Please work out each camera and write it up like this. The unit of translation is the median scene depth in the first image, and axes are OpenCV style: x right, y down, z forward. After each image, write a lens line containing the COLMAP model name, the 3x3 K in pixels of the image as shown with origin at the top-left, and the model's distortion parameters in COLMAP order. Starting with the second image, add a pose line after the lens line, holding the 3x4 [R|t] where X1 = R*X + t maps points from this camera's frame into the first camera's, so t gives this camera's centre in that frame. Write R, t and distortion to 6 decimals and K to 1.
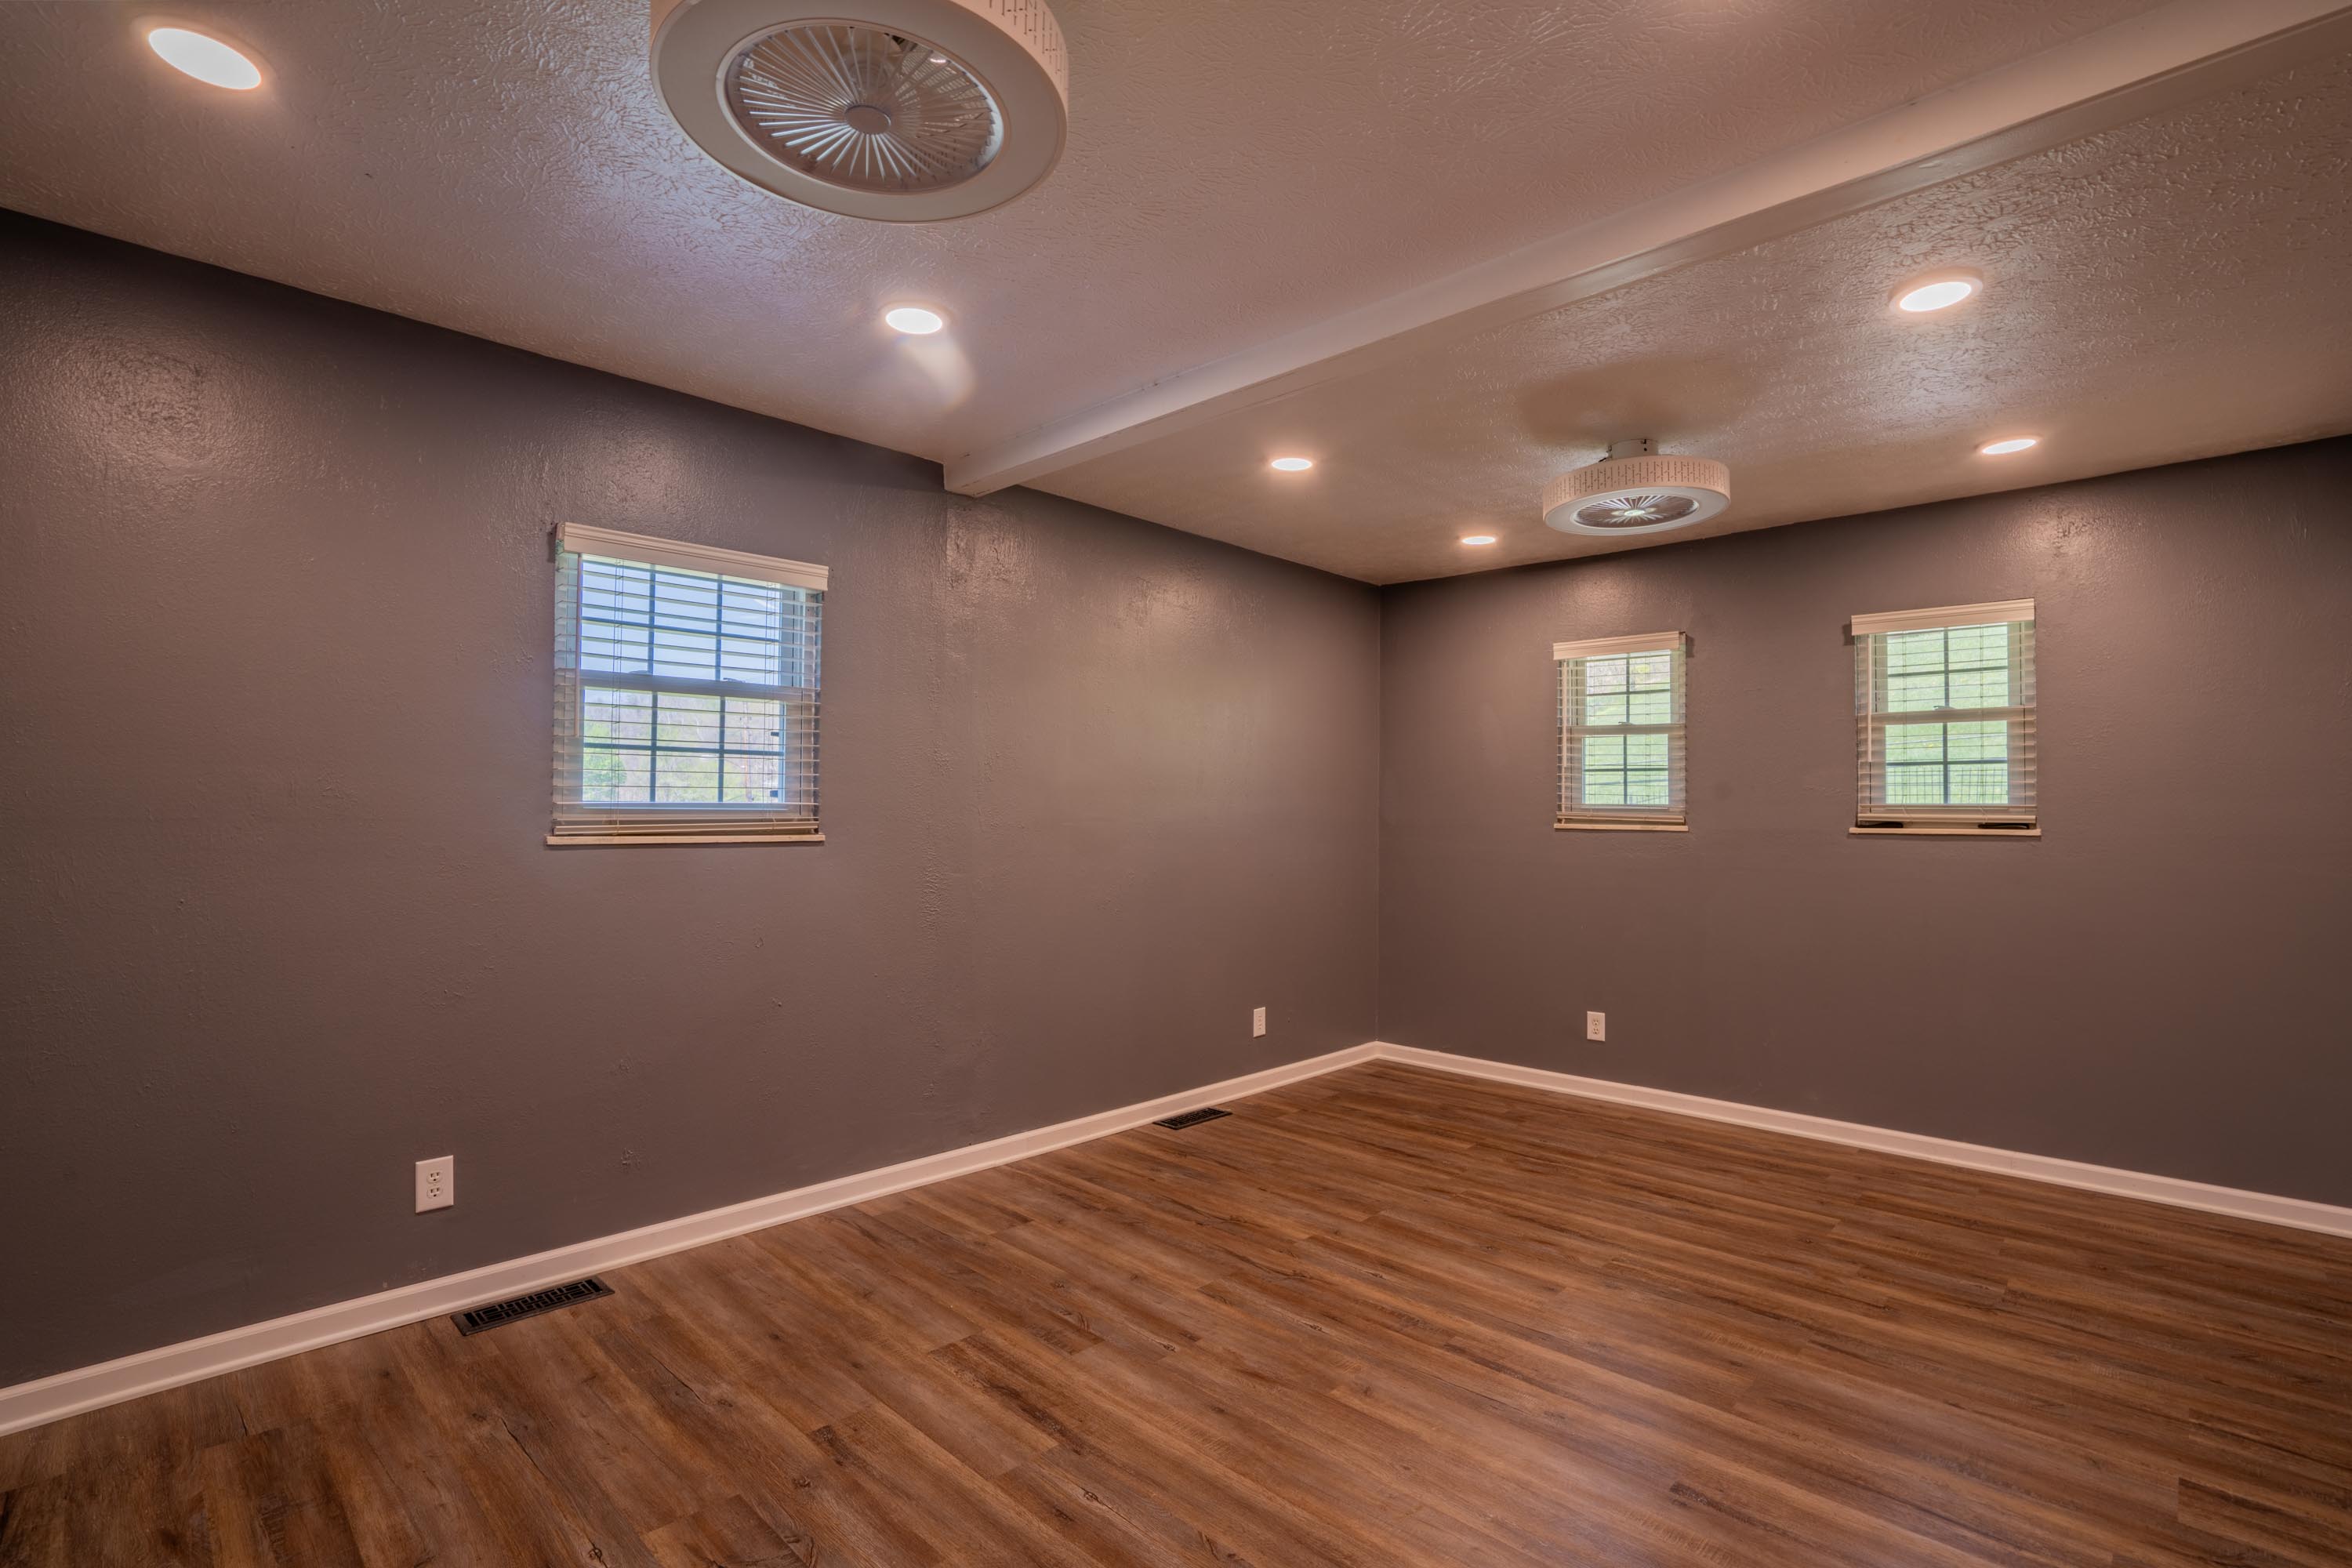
lens RADIAL K [[1094.6, 0, 1167.9], [0, 1094.6, 788.8], [0, 0, 1]] dist [-0.052097, 0.018449]
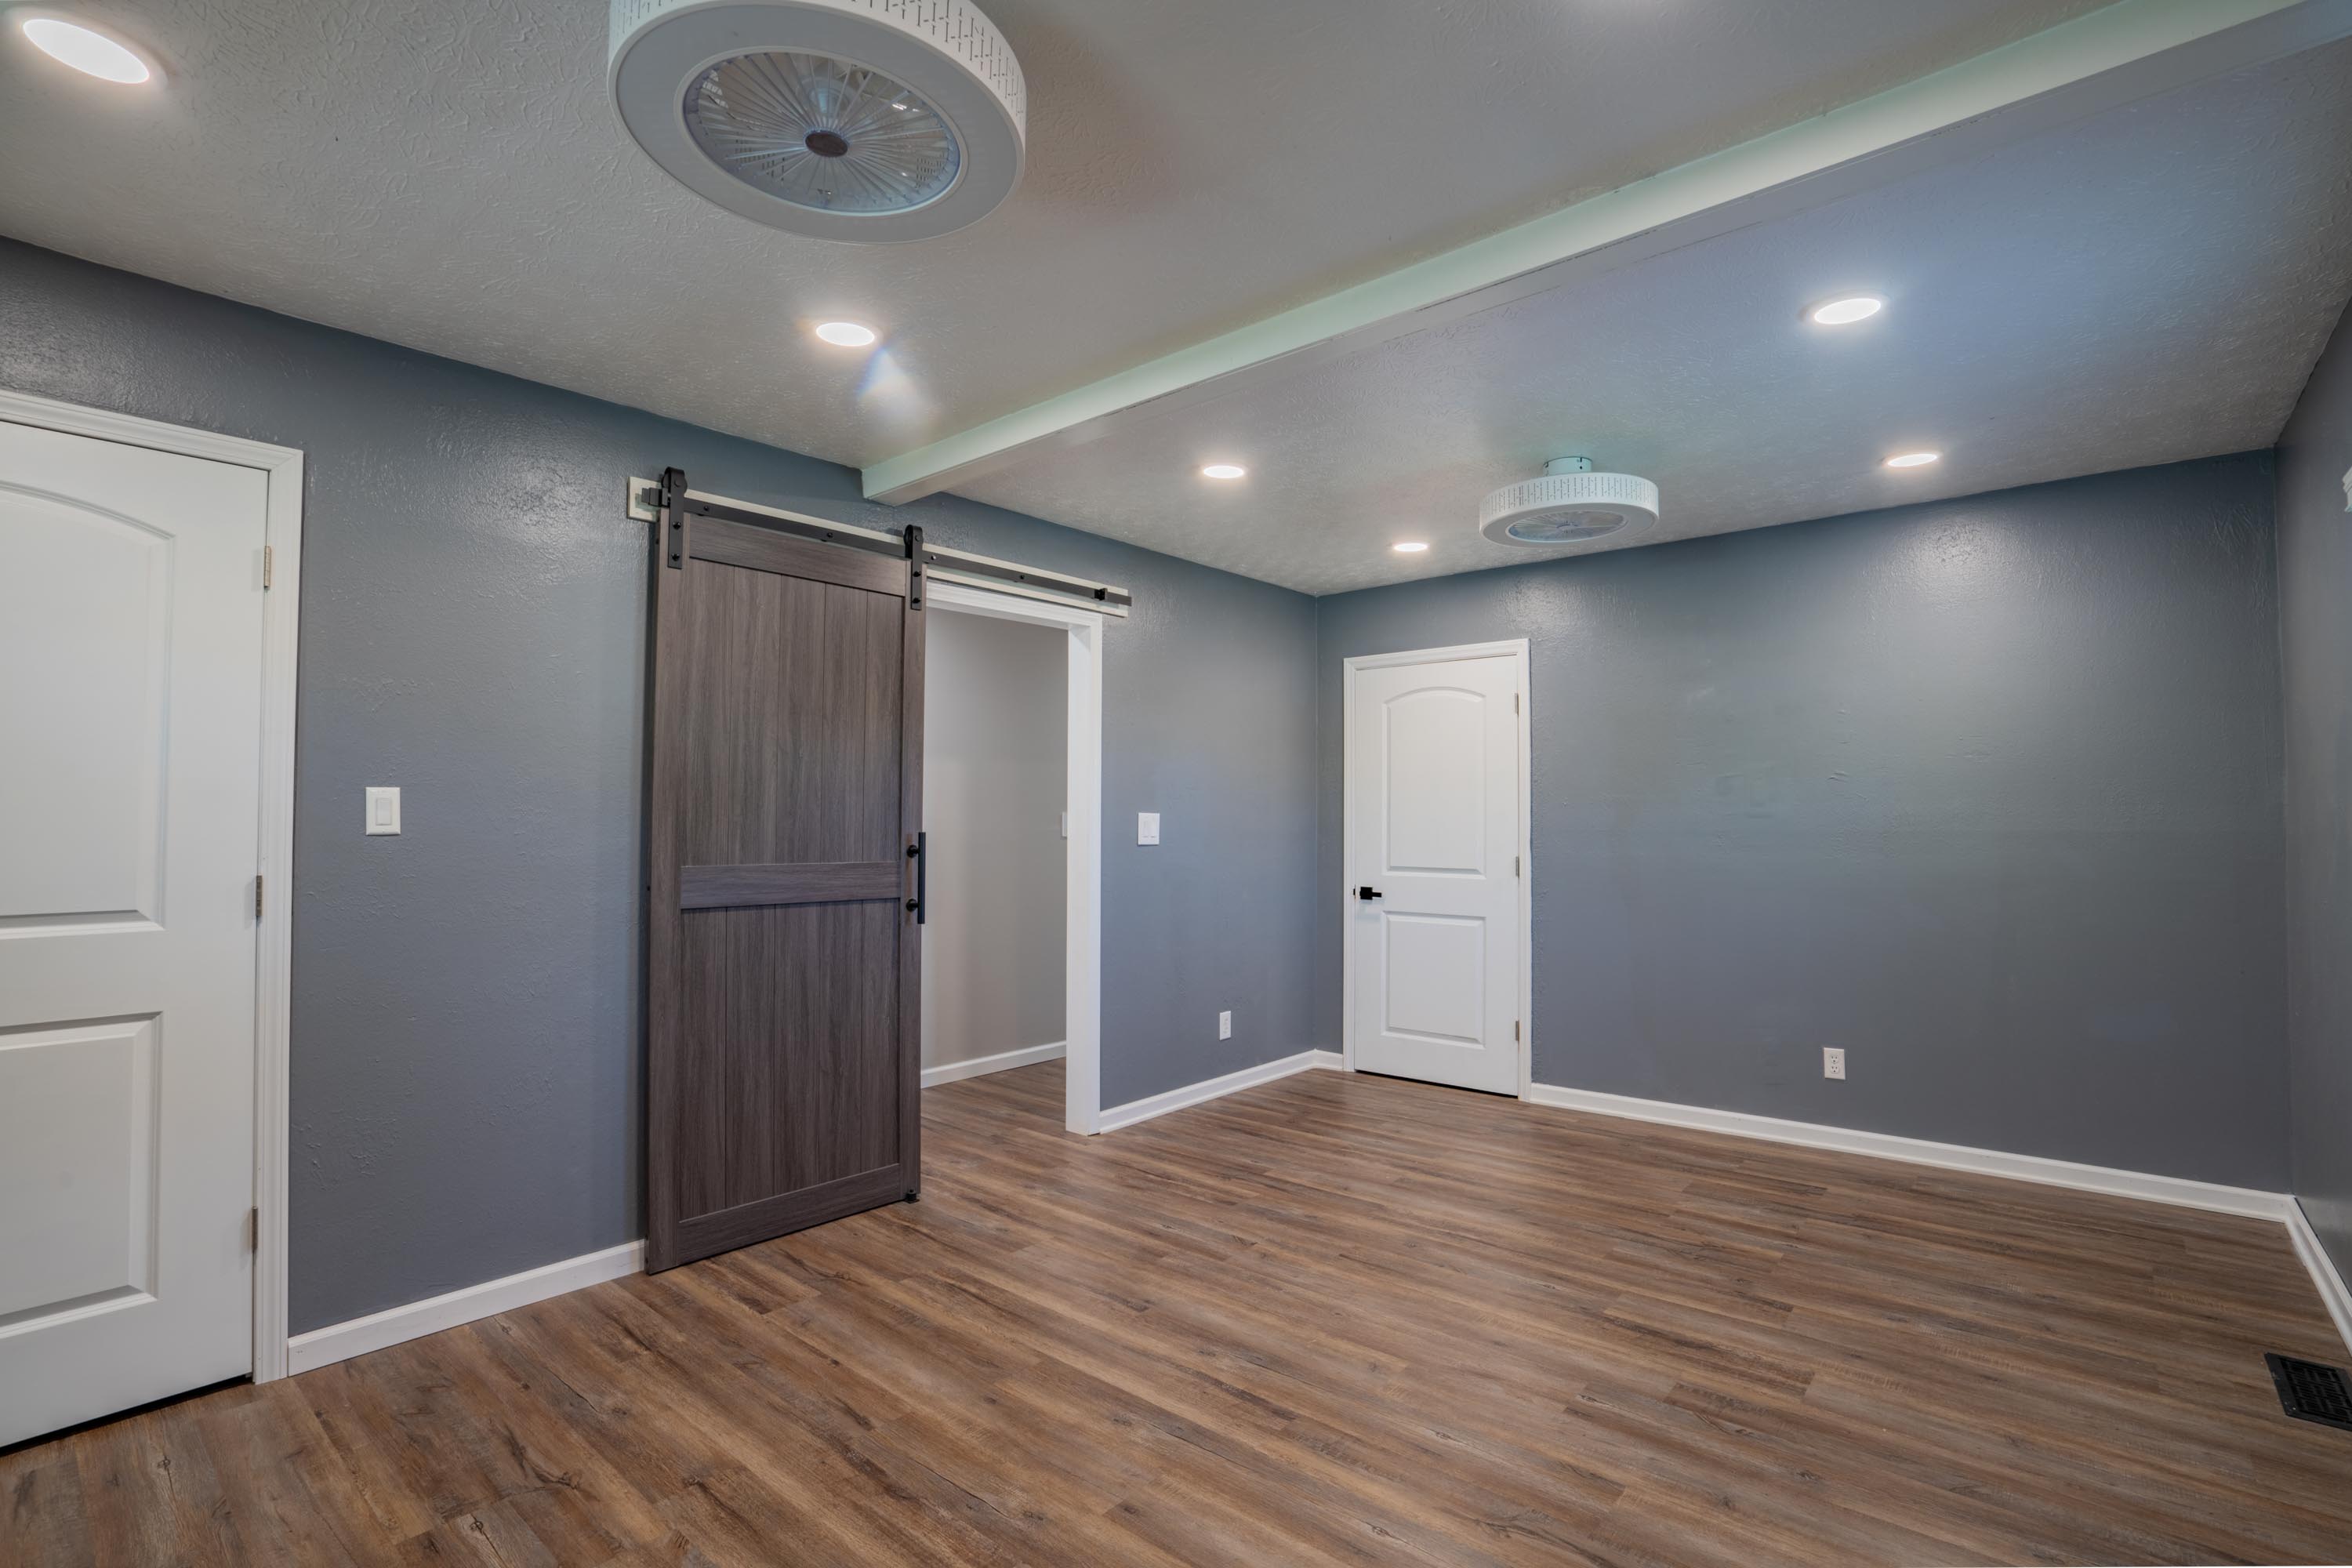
lens RADIAL K [[1094.6, 0, 1174.5], [0, 1094.6, 783.3], [0, 0, 1]] dist [-0.052097, 0.018449]
pose [[-0.998088, -0.009810, -0.061032, 0.313252], [-0.006573, 0.998572, -0.053015, 0.029560], [0.061465, -0.052513, -0.996727, 1.440851]]
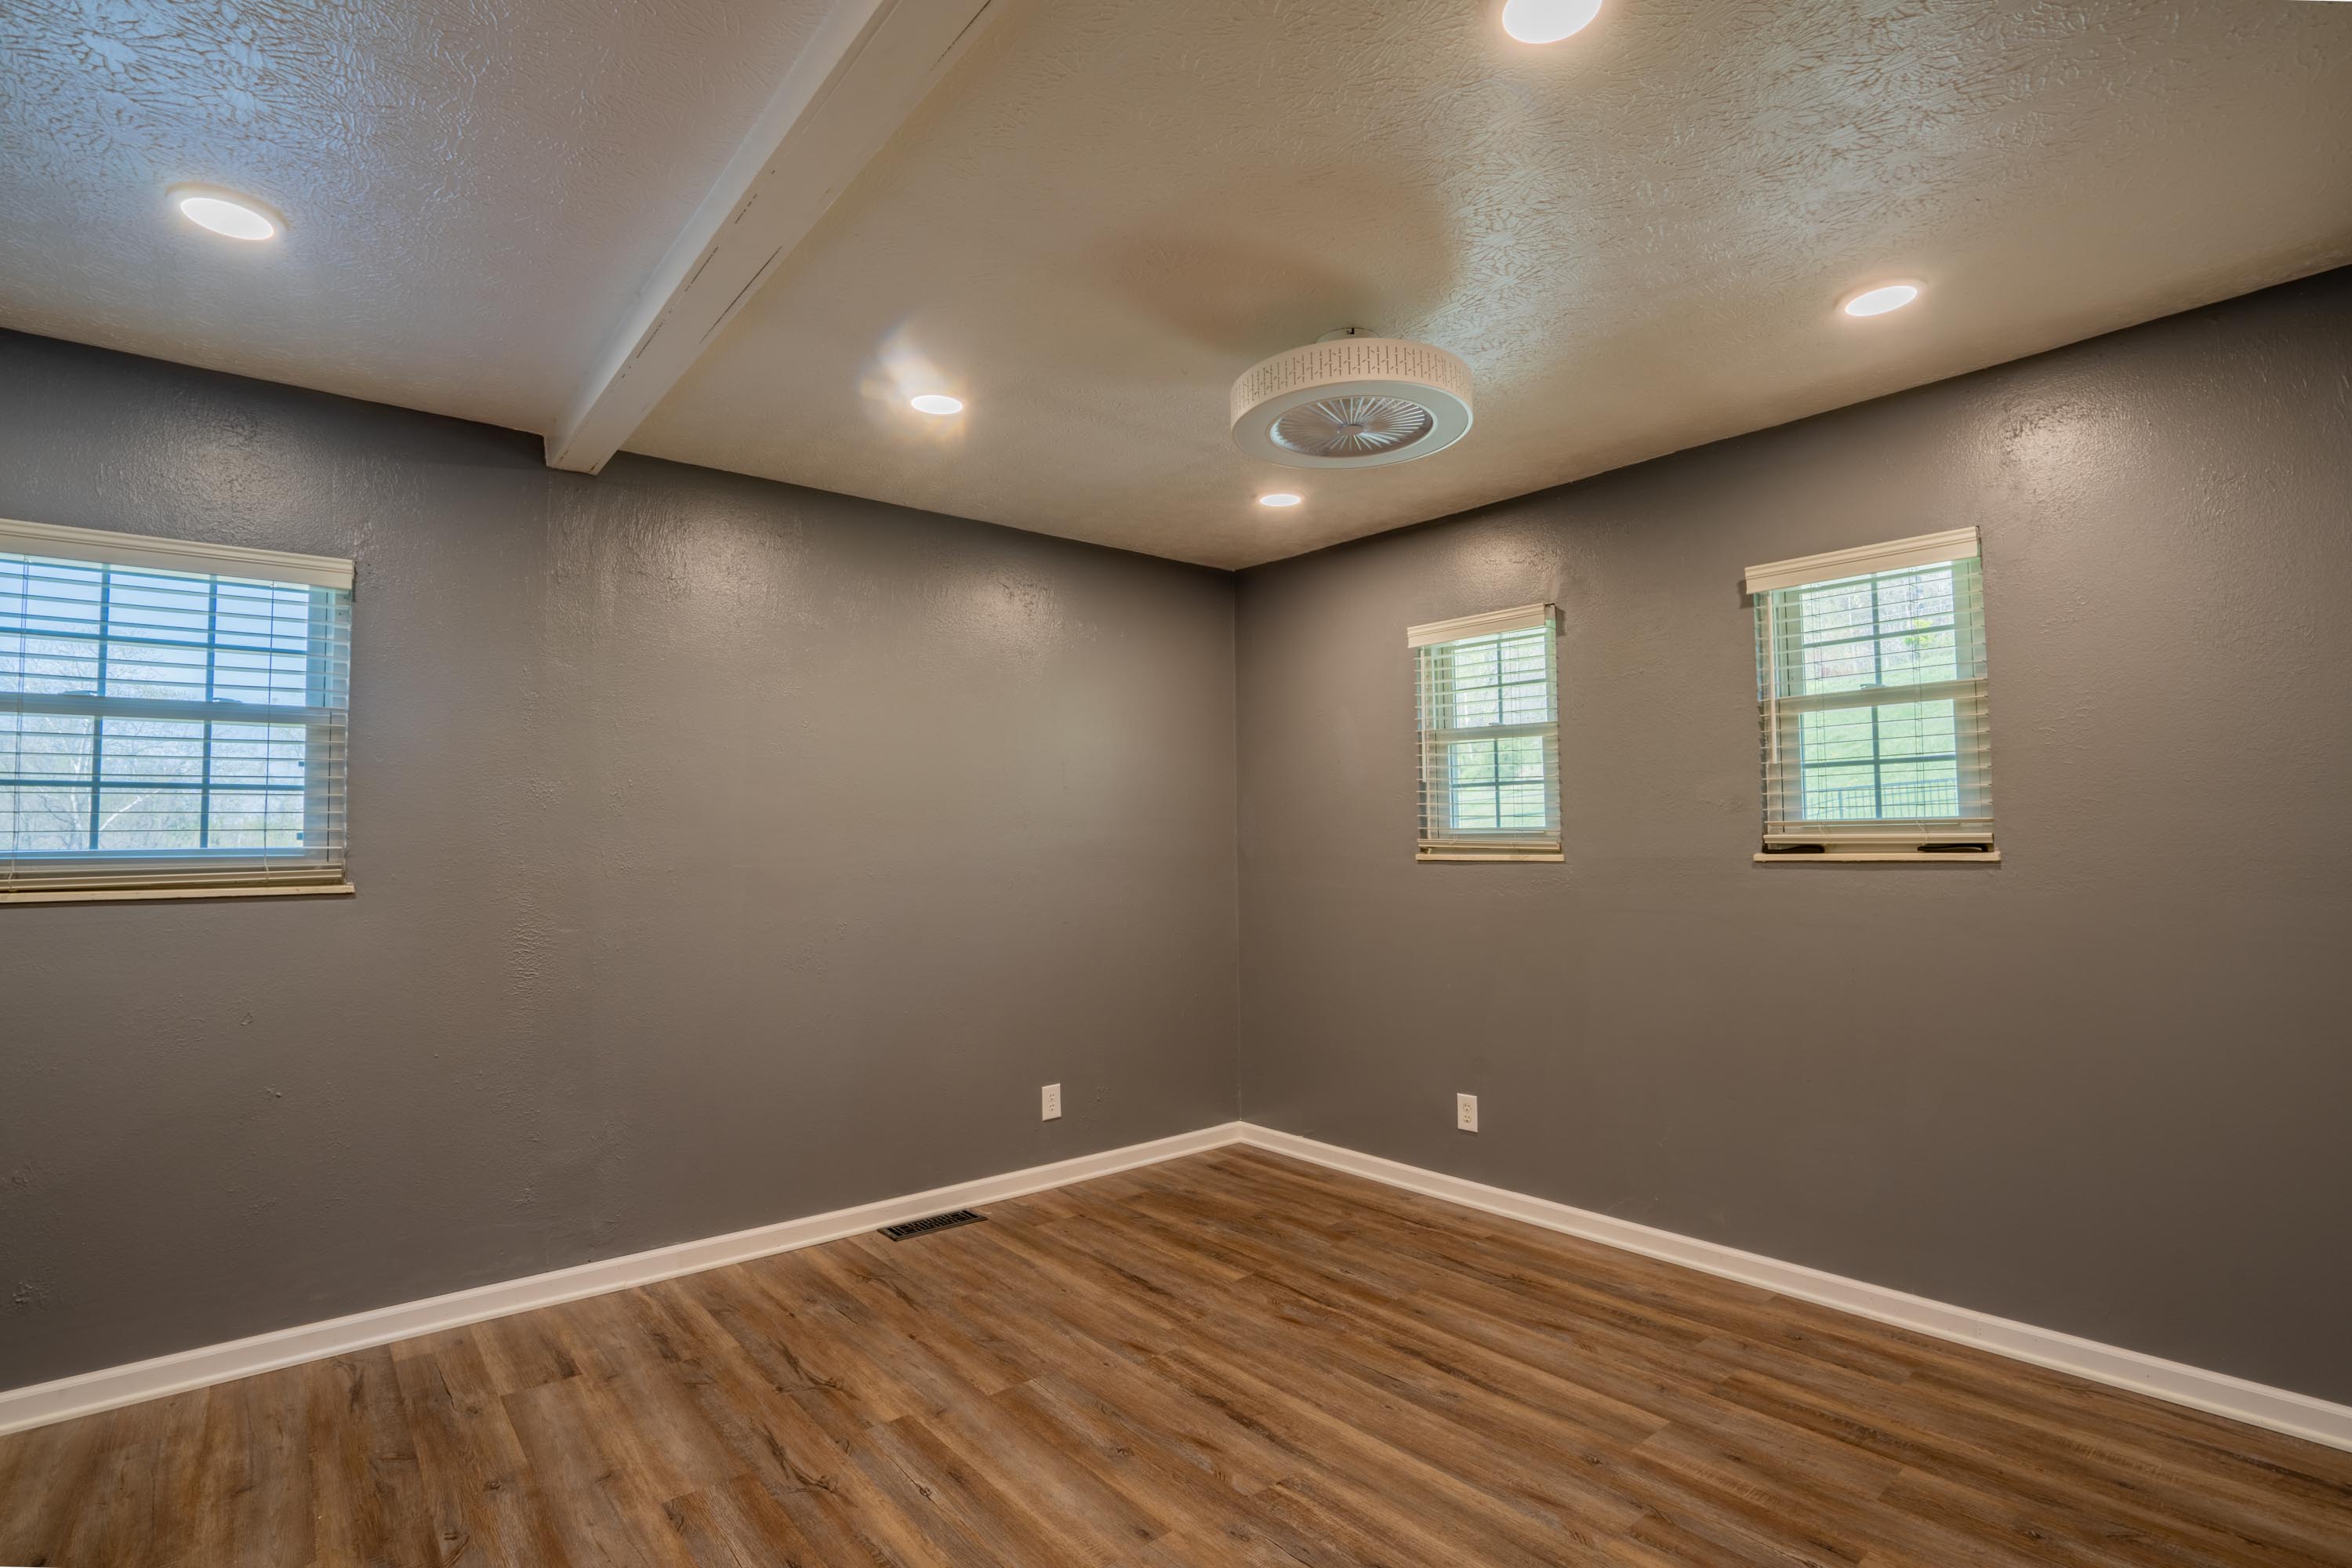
lens RADIAL K [[1125.4, 0, 1167.2], [0, 1125.4, 786.1], [0, 0, 1]] dist [-0.043288, 0.011759]
pose [[0.993872, -0.024709, -0.107743, 0.385116], [0.021478, 0.999287, -0.031051, 0.006362], [0.108433, 0.028547, 0.993694, 0.237816]]
